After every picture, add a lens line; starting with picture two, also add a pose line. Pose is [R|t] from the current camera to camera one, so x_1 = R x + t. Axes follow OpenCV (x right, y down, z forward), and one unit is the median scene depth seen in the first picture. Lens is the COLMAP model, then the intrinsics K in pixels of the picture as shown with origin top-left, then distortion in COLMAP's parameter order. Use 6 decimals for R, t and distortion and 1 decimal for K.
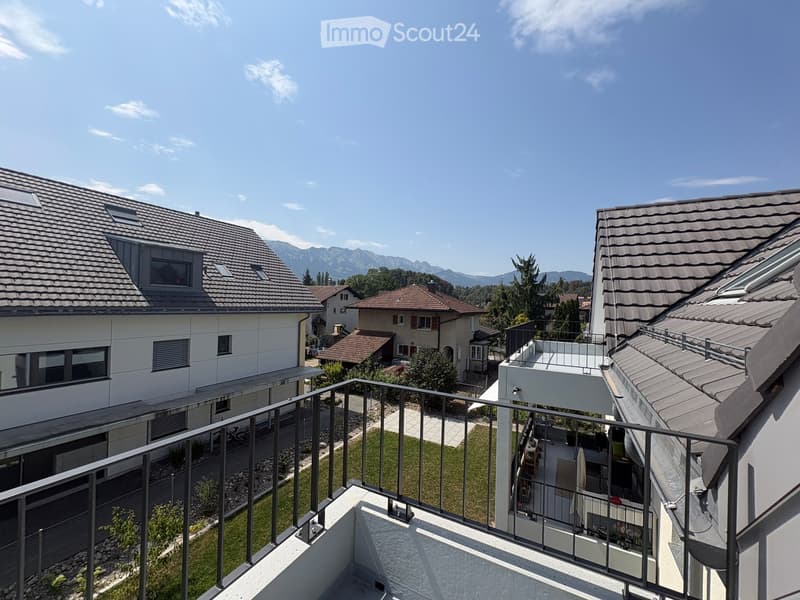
lens RADIAL K [[319.5, 0, 400.0], [0, 319.5, 300.0], [0, 0, 1]] dist [0.000826, 0.000102]
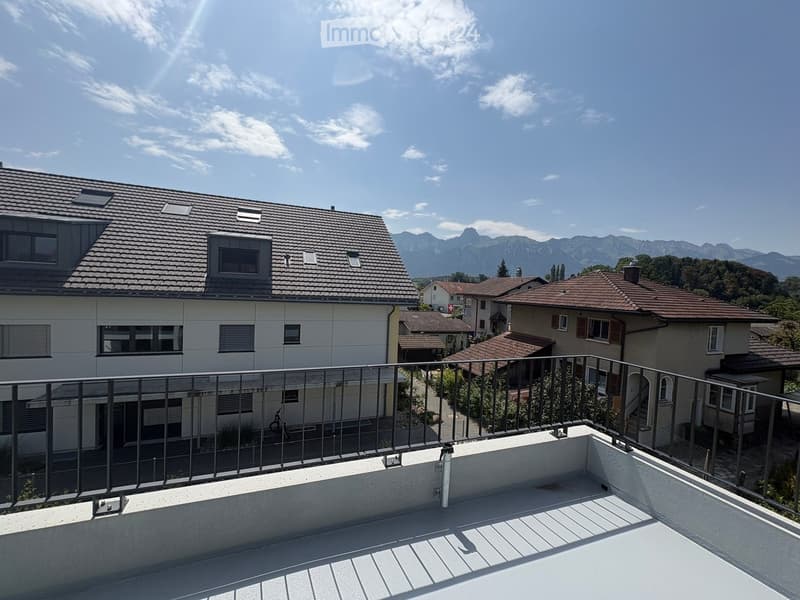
lens RADIAL K [[319.5, 0, 400.0], [0, 319.5, 300.0], [0, 0, 1]] dist [0.000826, 0.000102]
pose [[0.760010, 0.027975, -0.649309, 0.195992], [-0.017113, 0.999588, 0.023035, 0.005308], [0.649686, -0.006395, 0.760176, 0.287853]]
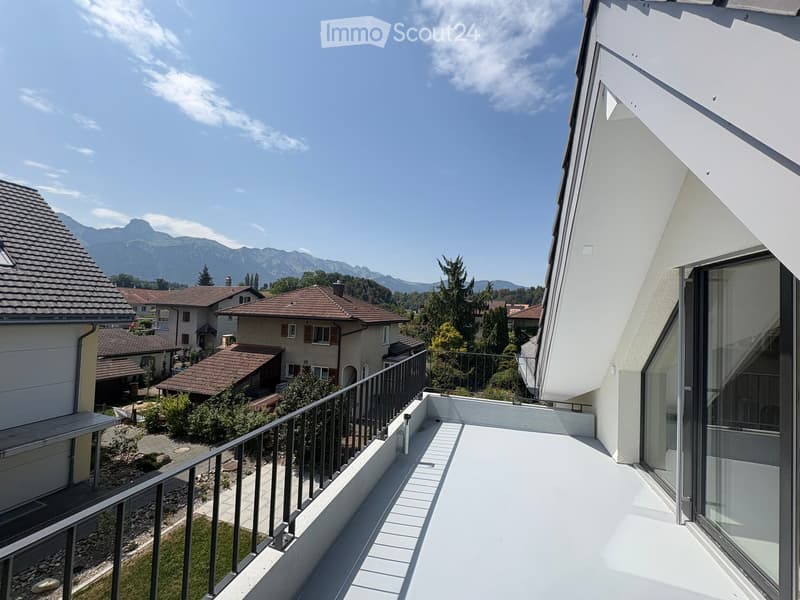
lens RADIAL K [[319.5, 0, 400.0], [0, 319.5, 300.0], [0, 0, 1]] dist [0.000826, 0.000102]
pose [[0.982006, 0.015954, 0.188173, 0.122518], [-0.012780, 0.999755, -0.018065, -0.000445], [-0.188415, 0.015335, 0.981970, 0.226786]]
